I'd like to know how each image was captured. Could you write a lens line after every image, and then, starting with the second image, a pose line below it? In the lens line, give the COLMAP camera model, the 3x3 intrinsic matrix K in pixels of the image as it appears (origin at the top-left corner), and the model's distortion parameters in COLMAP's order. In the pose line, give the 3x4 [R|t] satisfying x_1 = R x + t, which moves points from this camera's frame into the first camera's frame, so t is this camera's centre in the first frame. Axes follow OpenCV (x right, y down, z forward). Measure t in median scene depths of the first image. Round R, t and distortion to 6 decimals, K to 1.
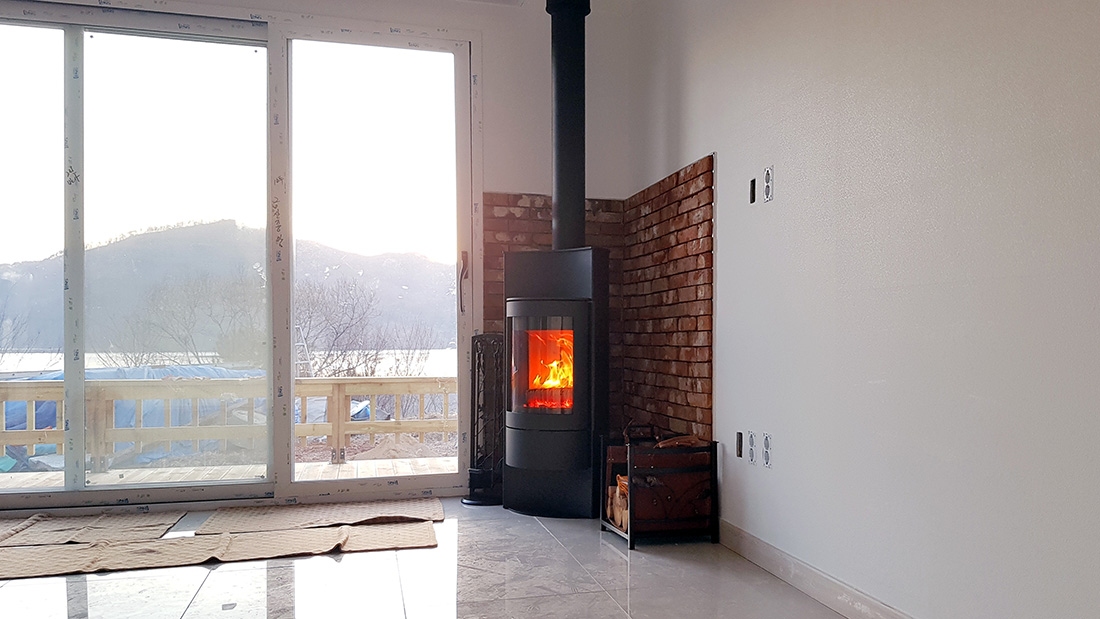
lens RADIAL K [[936.1, 0, 649.8], [0, 936.1, 400.1], [0, 0, 1]] dist [0.215019, -0.217987]
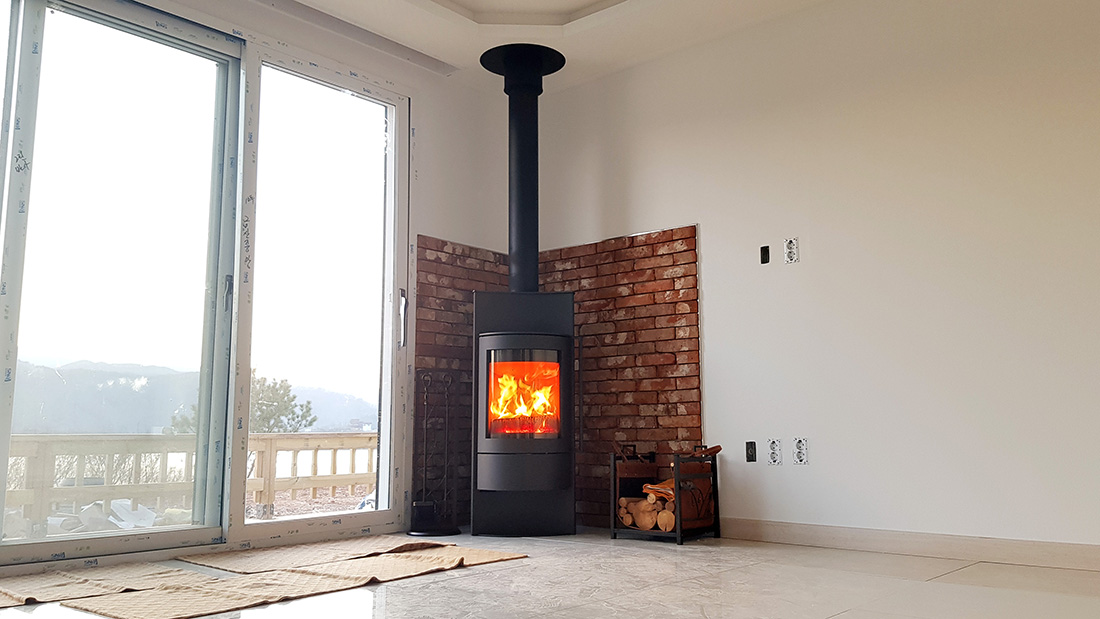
lens RADIAL K [[876.4, 0, 601.2], [0, 876.4, 384.3], [0, 0, 1]] dist [0.038187, -0.009945]
pose [[0.819662, 0.023558, 0.572363, -0.630700], [0.044382, 0.993539, -0.104450, 0.061537], [-0.571126, 0.111017, 0.813321, 0.129910]]
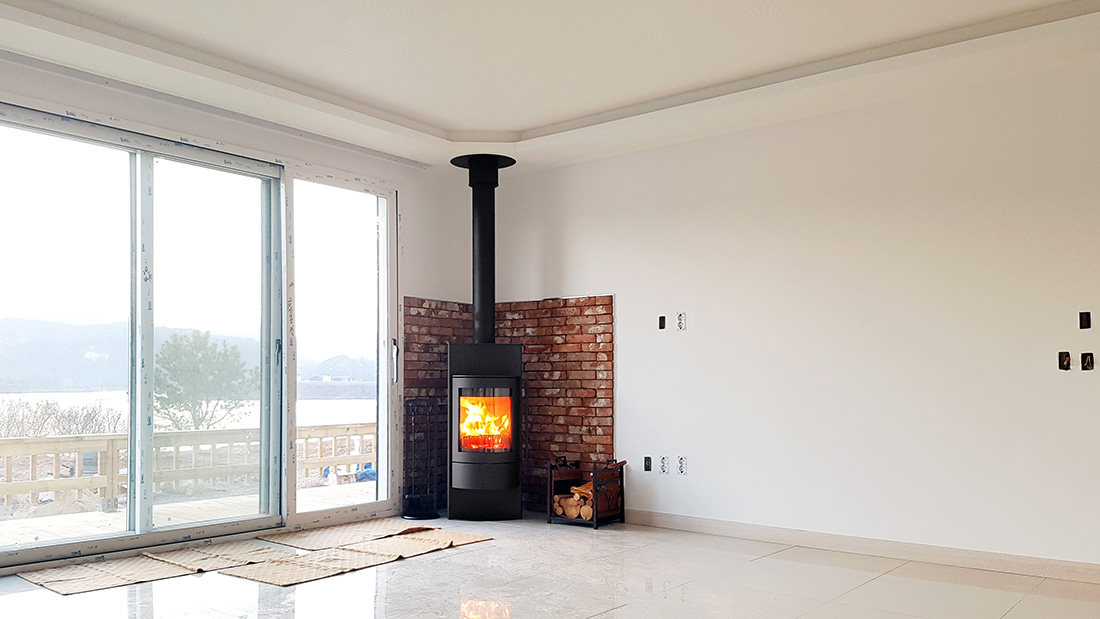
lens RADIAL K [[857.1, 0, 548.8], [0, 857.1, 479.5], [0, 0, 1]] dist [0.000896, 0.003844]
pose [[0.804261, -0.065187, 0.590690, -0.860875], [0.035412, 0.997456, 0.061860, -0.024637], [-0.593220, -0.028834, 0.804524, -0.162036]]
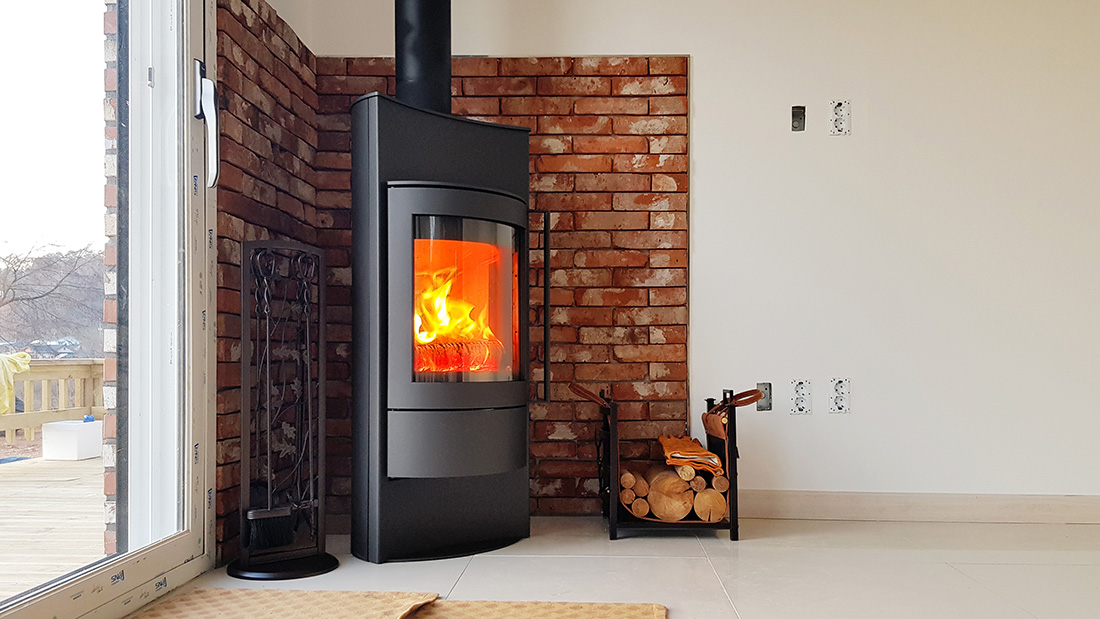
lens RADIAL K [[856.7, 0, 545.8], [0, 856.7, 391.7], [0, 0, 1]] dist [0.008448, 0.397284]
pose [[0.303675, -0.032323, 0.952227, -0.637383], [0.058762, 0.998157, 0.015143, 0.015327], [-0.950962, 0.051356, 0.305015, 0.808774]]
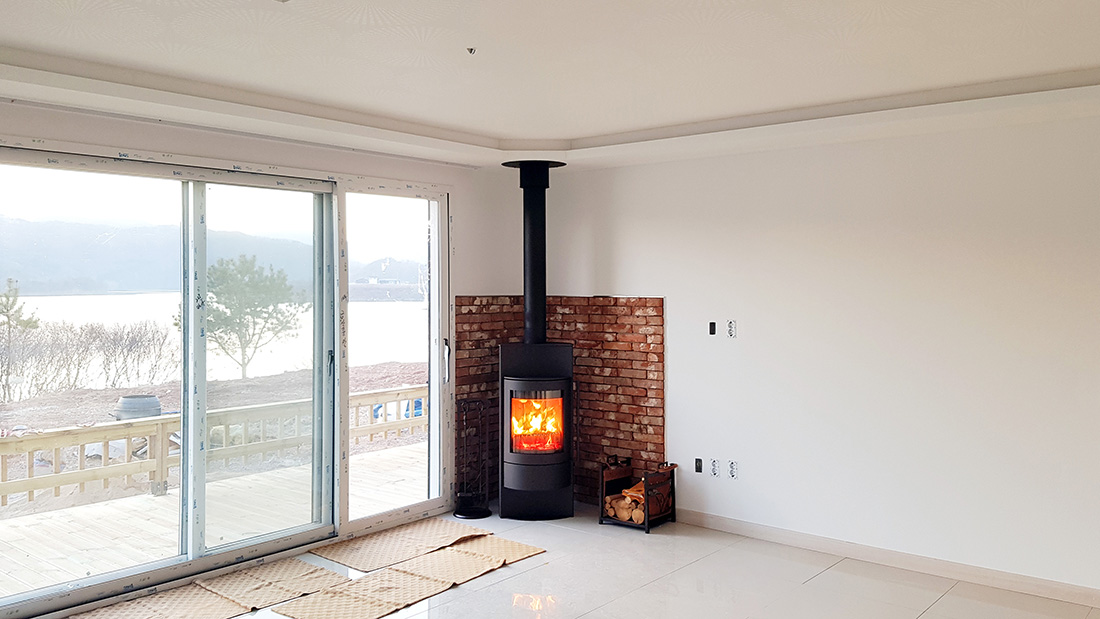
lens RADIAL K [[845.2, 0, 602.2], [0, 845.2, 377.4], [0, 0, 1]] dist [0.002626, 0.000904]
pose [[0.796342, -0.067011, 0.601124, -0.854980], [0.035702, 0.997319, 0.063880, -0.194167], [-0.603793, -0.029409, 0.796599, -0.139401]]
